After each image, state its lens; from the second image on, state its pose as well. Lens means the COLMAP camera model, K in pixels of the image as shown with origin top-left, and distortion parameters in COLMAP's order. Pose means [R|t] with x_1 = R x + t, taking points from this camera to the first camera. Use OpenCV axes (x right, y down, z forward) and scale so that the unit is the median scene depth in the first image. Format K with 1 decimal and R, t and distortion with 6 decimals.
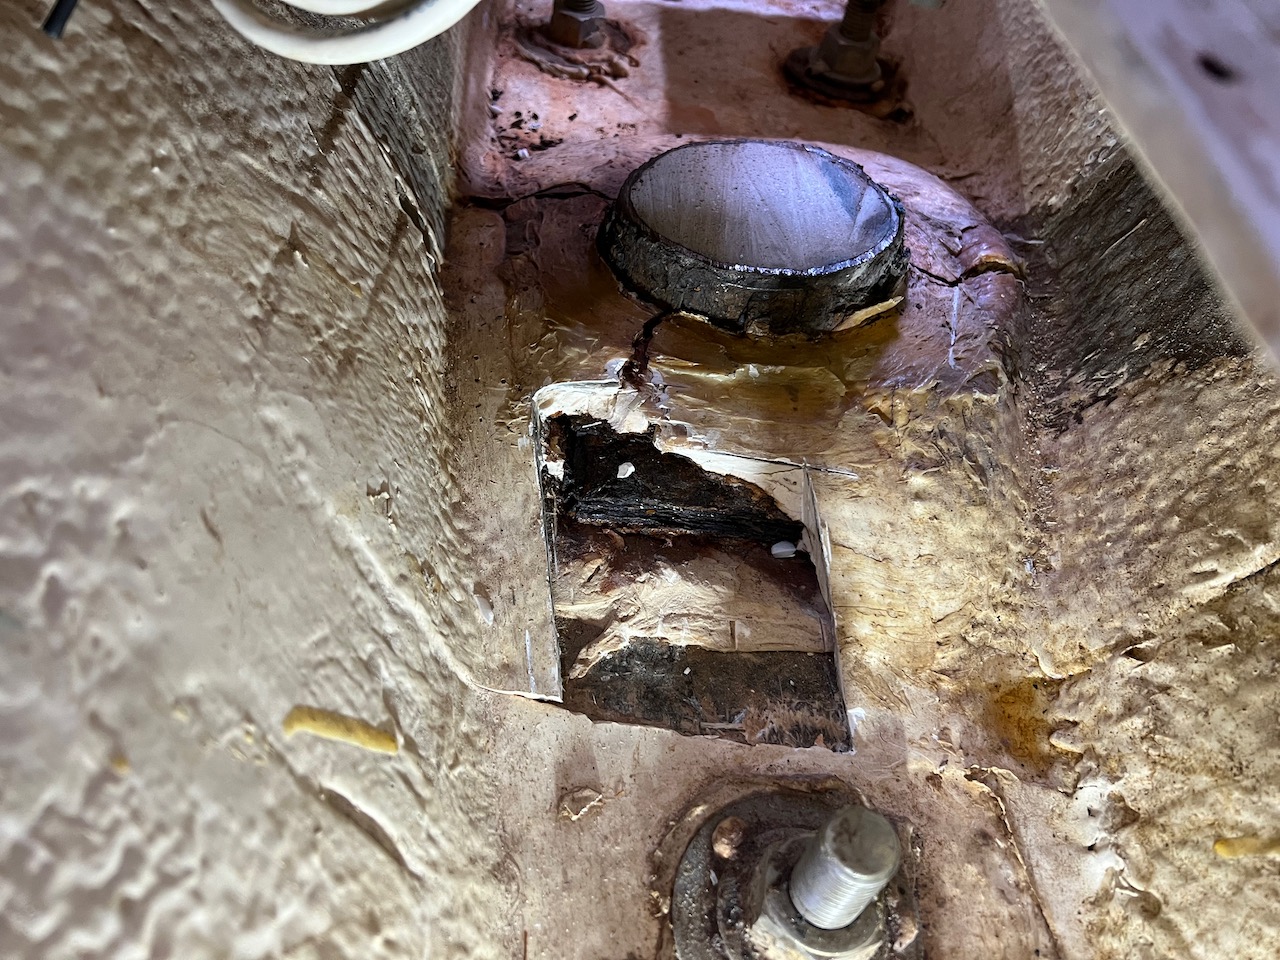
lens RADIAL K [[980.7, 0, 639.7], [0, 980.7, 491.1], [0, 0, 1]] dist [0.011519, -0.018457]
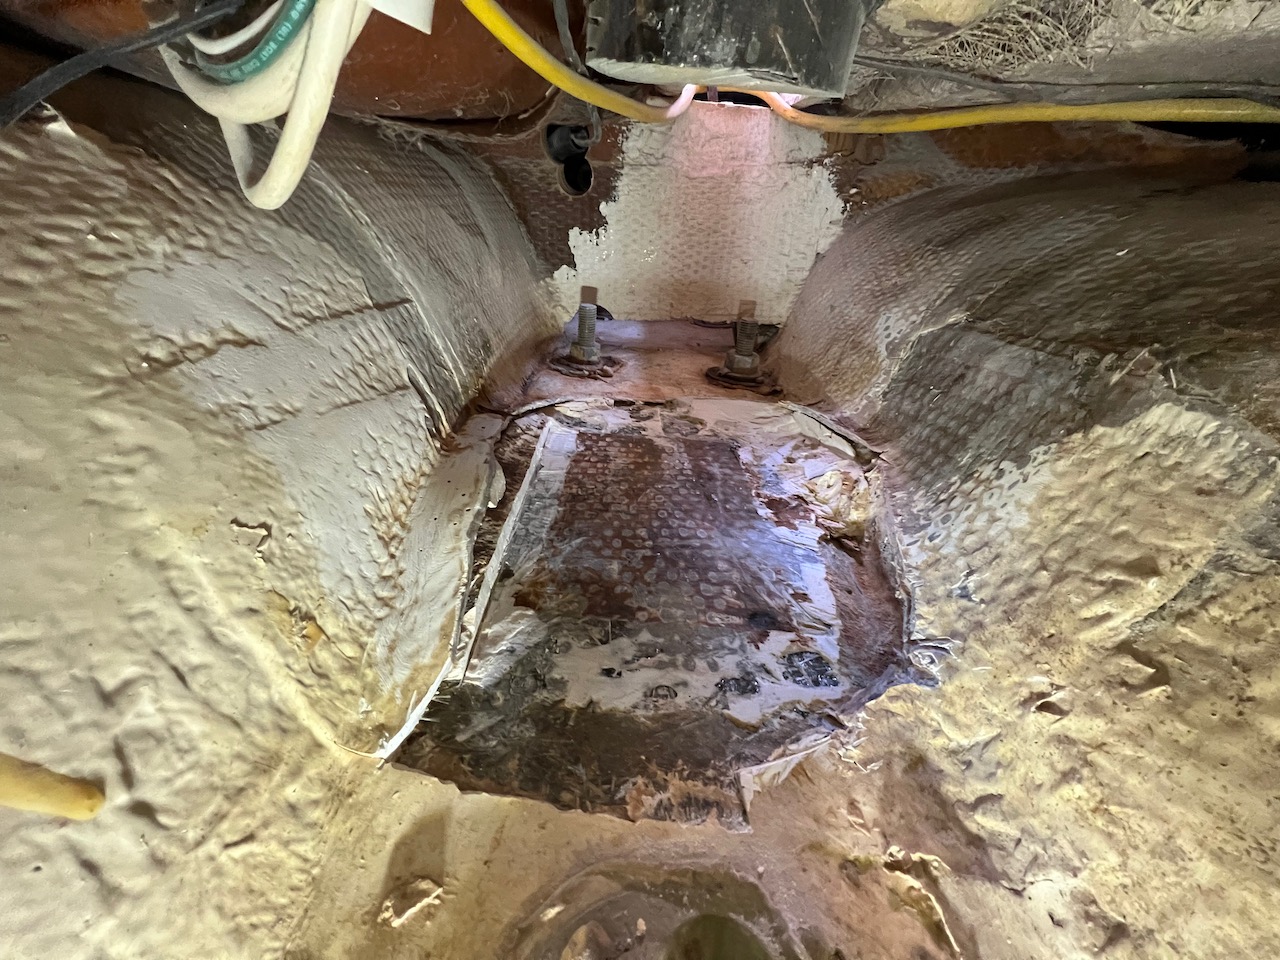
lens RADIAL K [[515.0, 0, 643.2], [0, 515.0, 477.0], [0, 0, 1]] dist [0.000483, -0.000003]
pose [[0.998647, -0.027661, -0.044031, 0.149682], [0.009586, 0.930195, -0.366940, 0.138361], [0.051107, 0.366021, 0.929202, 0.448898]]
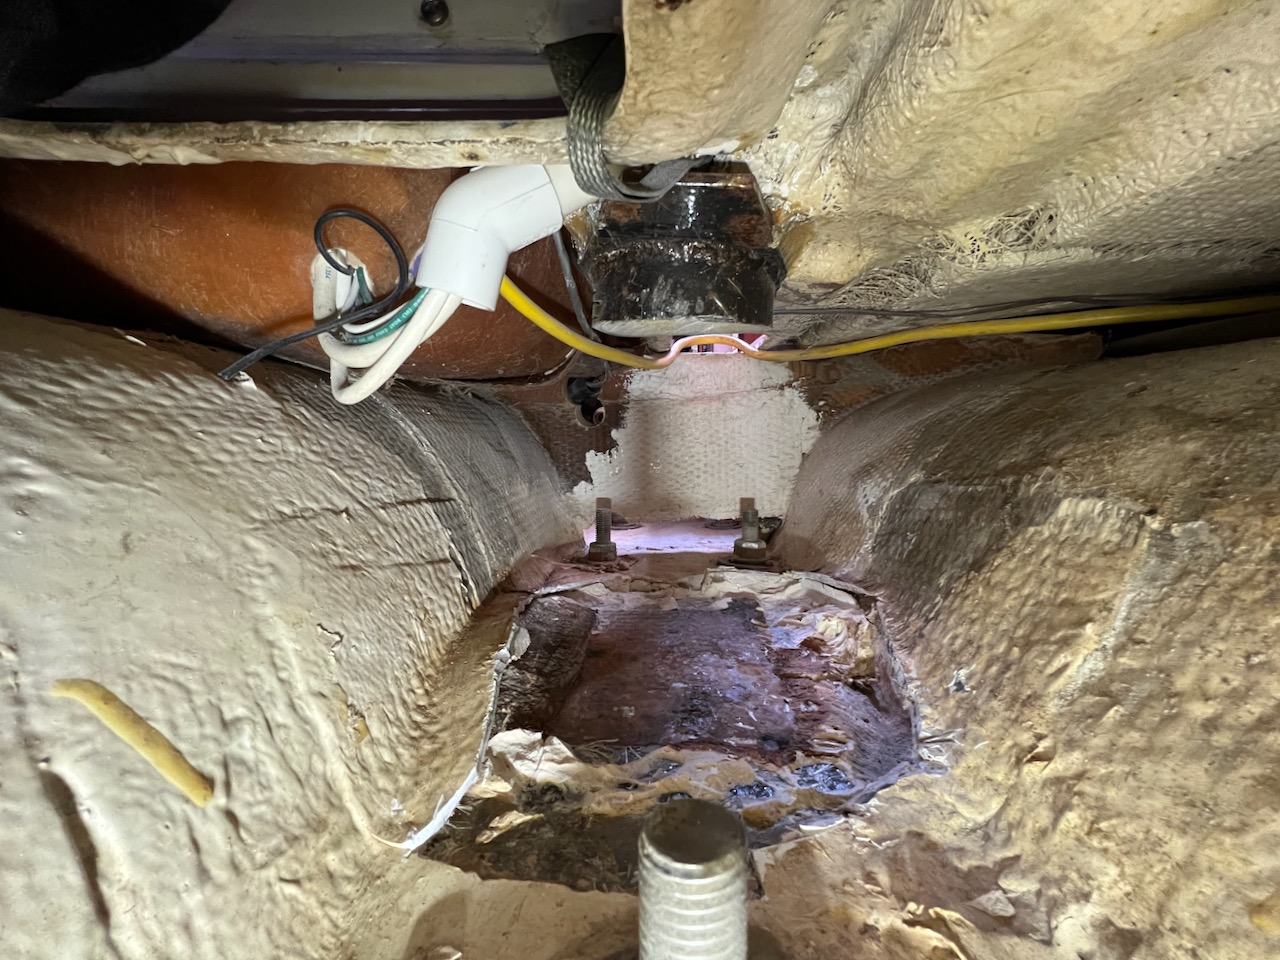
lens RADIAL K [[515.0, 0, 642.1], [0, 515.0, 483.3], [0, 0, 1]] dist [0.000483, -0.000003]
pose [[0.990764, -0.122473, -0.058206, 0.178407], [0.044331, 0.698205, -0.714524, 0.325668], [0.128150, 0.705344, 0.697186, 0.400658]]
